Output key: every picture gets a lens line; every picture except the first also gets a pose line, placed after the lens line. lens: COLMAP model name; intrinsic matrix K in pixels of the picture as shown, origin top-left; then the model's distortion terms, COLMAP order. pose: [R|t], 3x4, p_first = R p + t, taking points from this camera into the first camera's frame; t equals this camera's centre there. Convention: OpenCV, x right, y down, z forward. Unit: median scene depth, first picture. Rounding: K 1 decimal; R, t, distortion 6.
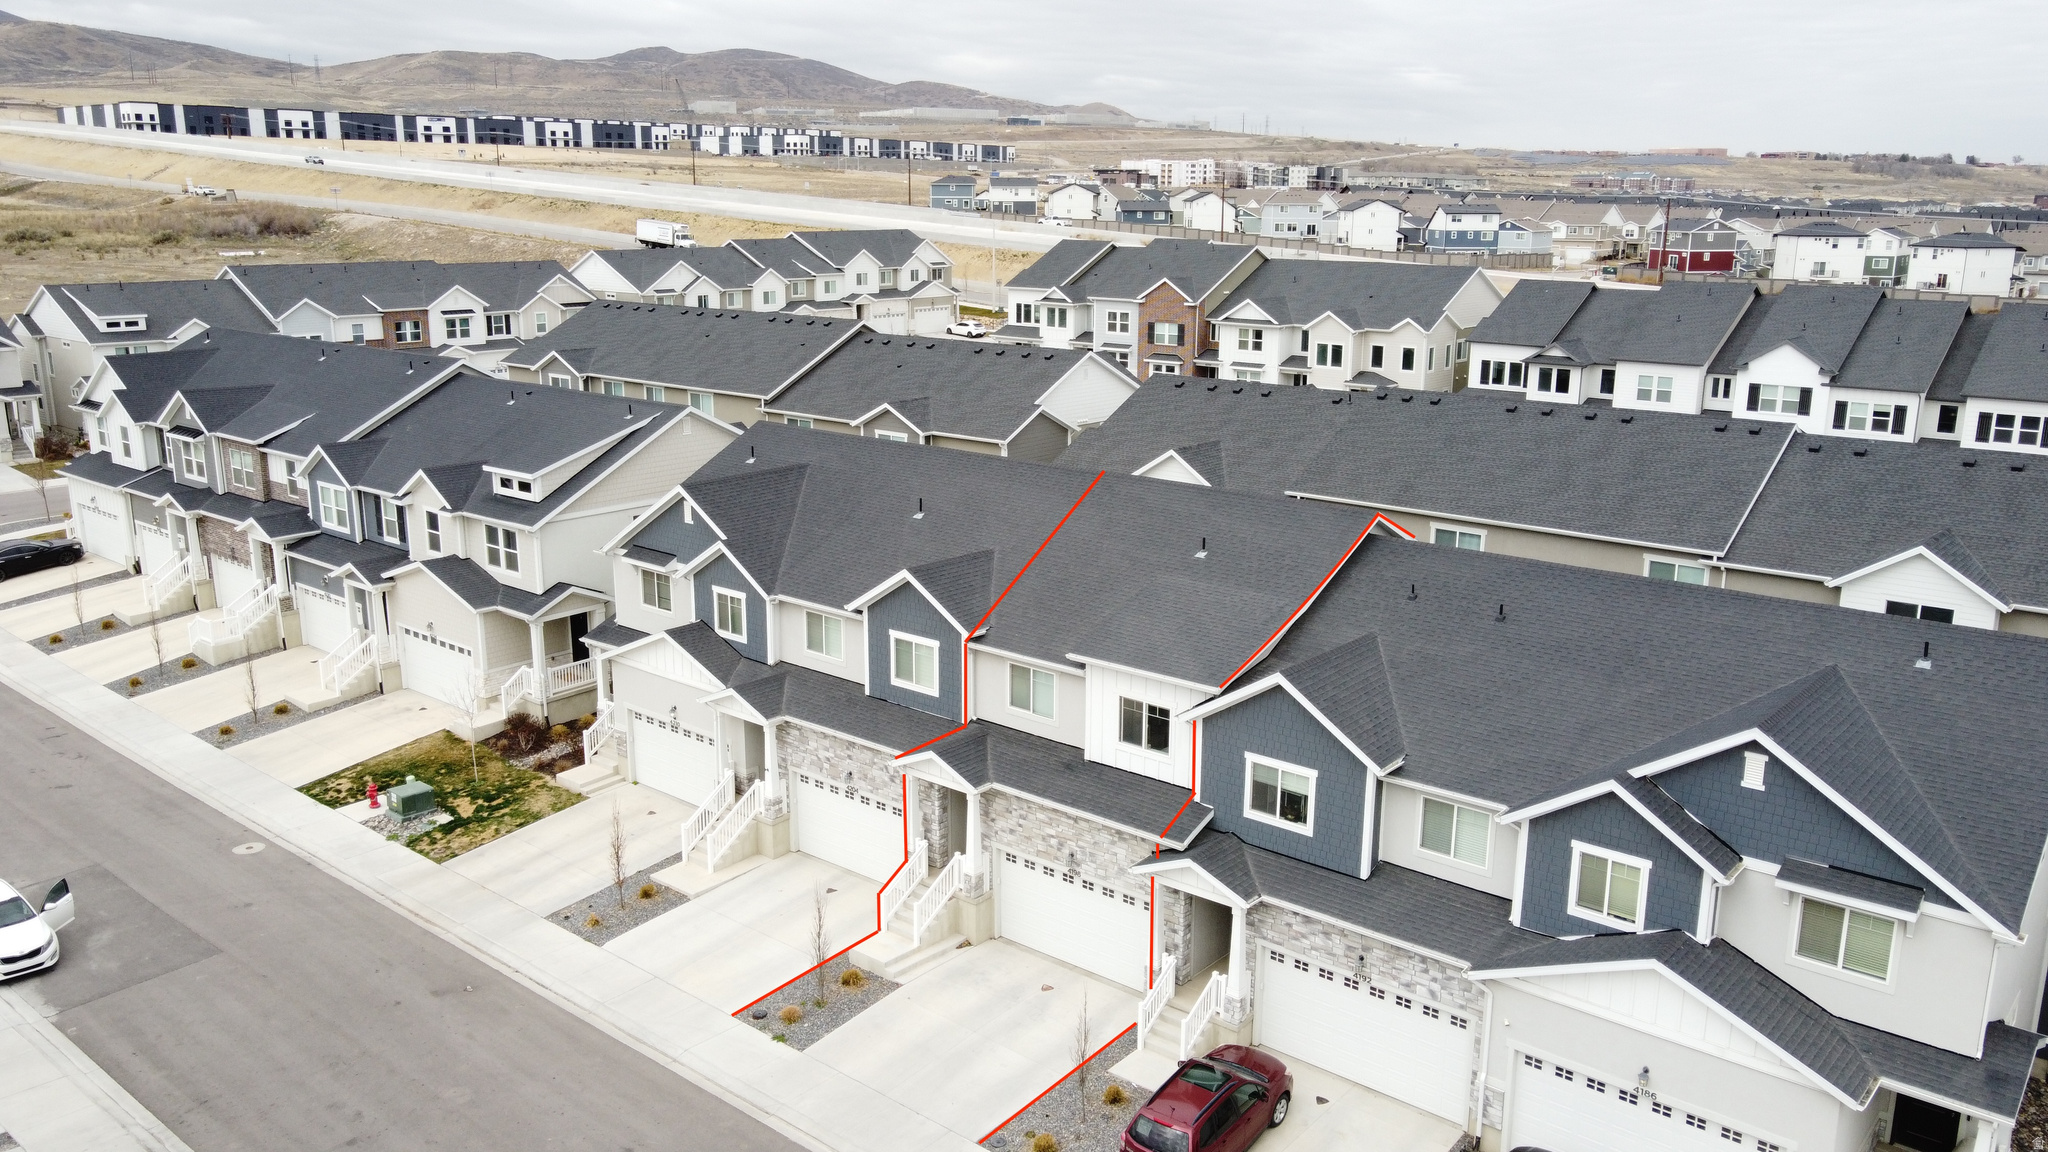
lens RADIAL K [[1563.9, 0, 1022.1], [0, 1563.9, 573.2], [0, 0, 1]] dist [-0.002755, 0.033249]
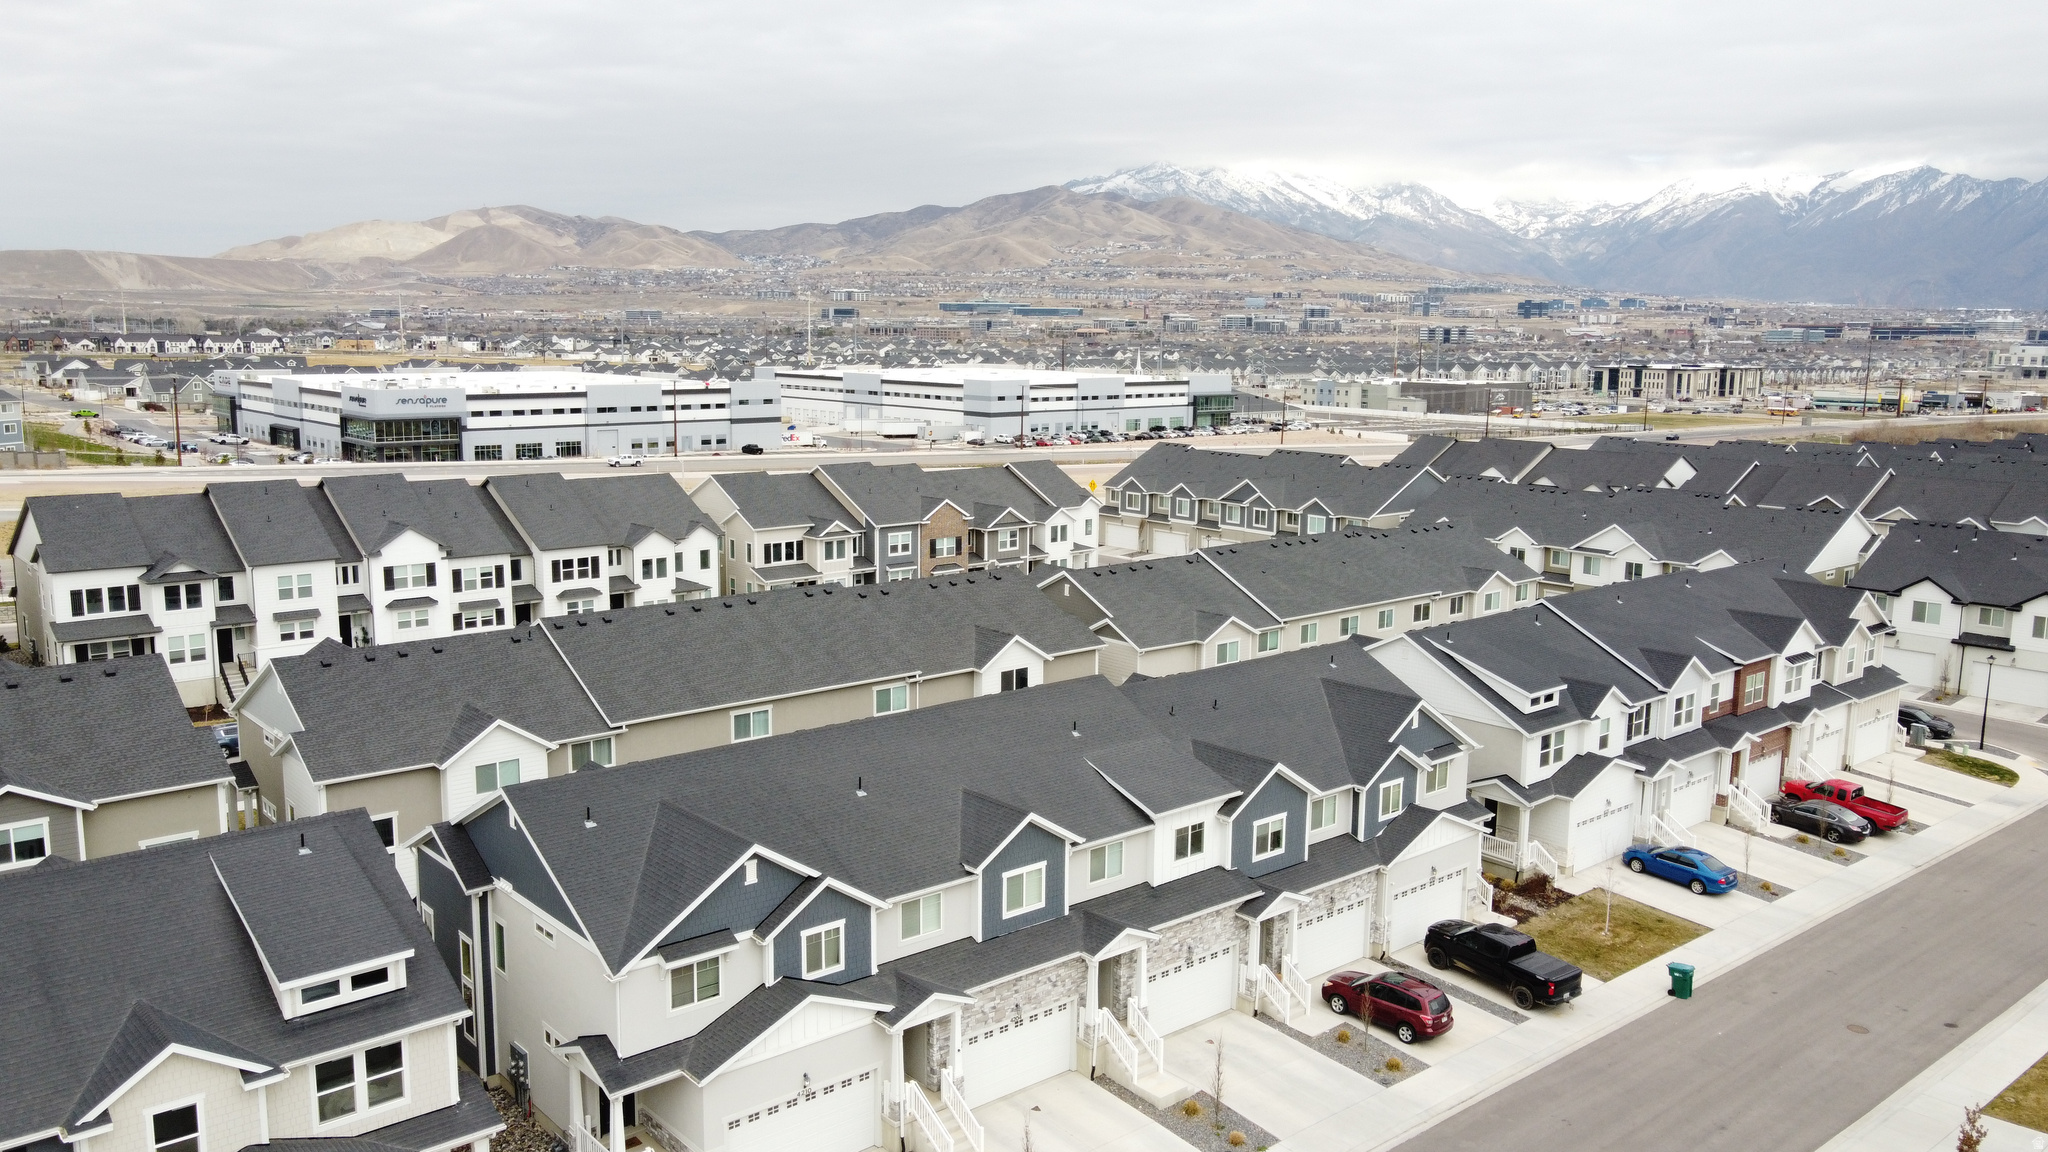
lens RADIAL K [[1563.9, 0, 1014.7], [0, 1563.9, 585.4], [0, 0, 1]] dist [-0.002755, 0.033249]
pose [[0.160402, -0.168588, 0.972548, -0.452051], [0.225287, 0.965551, 0.130219, -0.122751], [-0.960998, 0.198215, 0.192857, 0.278301]]
